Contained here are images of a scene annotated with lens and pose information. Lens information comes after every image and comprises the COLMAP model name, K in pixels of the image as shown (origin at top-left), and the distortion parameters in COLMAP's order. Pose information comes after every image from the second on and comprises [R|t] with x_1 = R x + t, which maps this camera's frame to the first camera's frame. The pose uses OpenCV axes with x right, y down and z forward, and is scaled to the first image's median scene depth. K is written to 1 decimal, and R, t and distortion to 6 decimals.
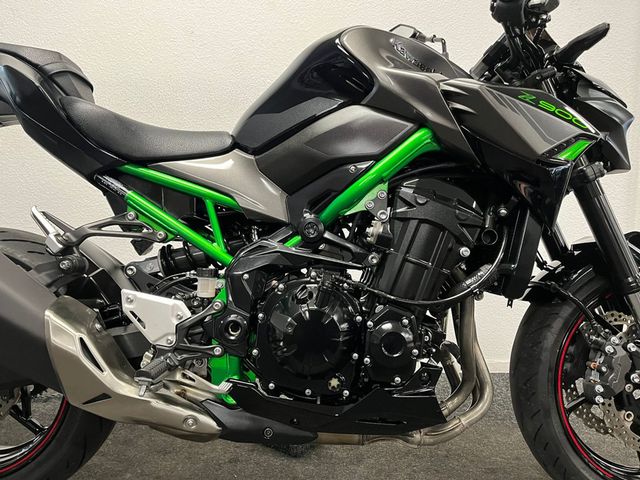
lens RADIAL K [[492.4, 0, 331.1], [0, 492.4, 242.4], [0, 0, 1]] dist [0.008248, 0.000296]
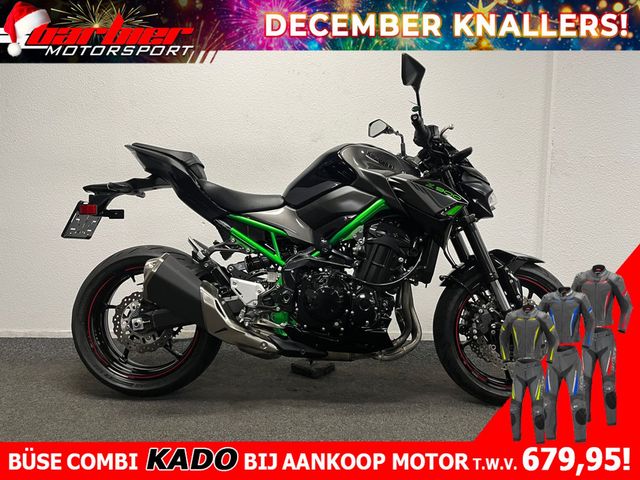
lens RADIAL K [[492.4, 0, 331.1], [0, 492.4, 242.4], [0, 0, 1]] dist [0.008248, 0.000296]
pose [[0.999826, 0.003657, -0.018278, 0.019376], [-0.003797, 0.999964, -0.007622, -0.033794], [0.018249, 0.007690, 0.999804, -0.971977]]
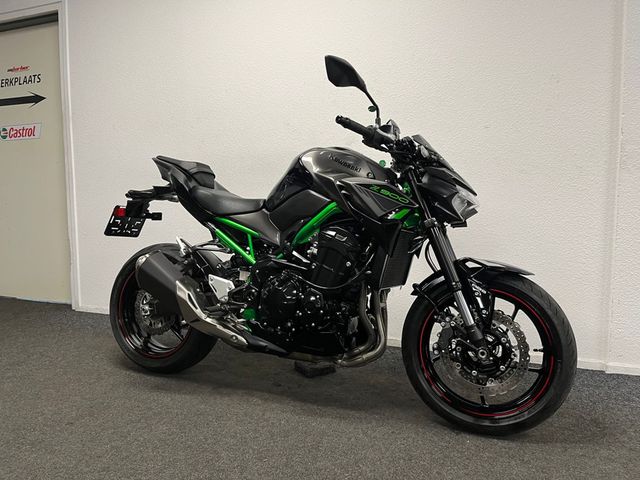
lens RADIAL K [[492.4, 0, 331.1], [0, 492.4, 242.4], [0, 0, 1]] dist [0.008248, 0.000296]
pose [[0.917843, 0.027541, -0.395986, 0.933324], [-0.031632, 0.999492, -0.003802, -0.056261], [0.395680, 0.016015, 0.918249, -0.801965]]
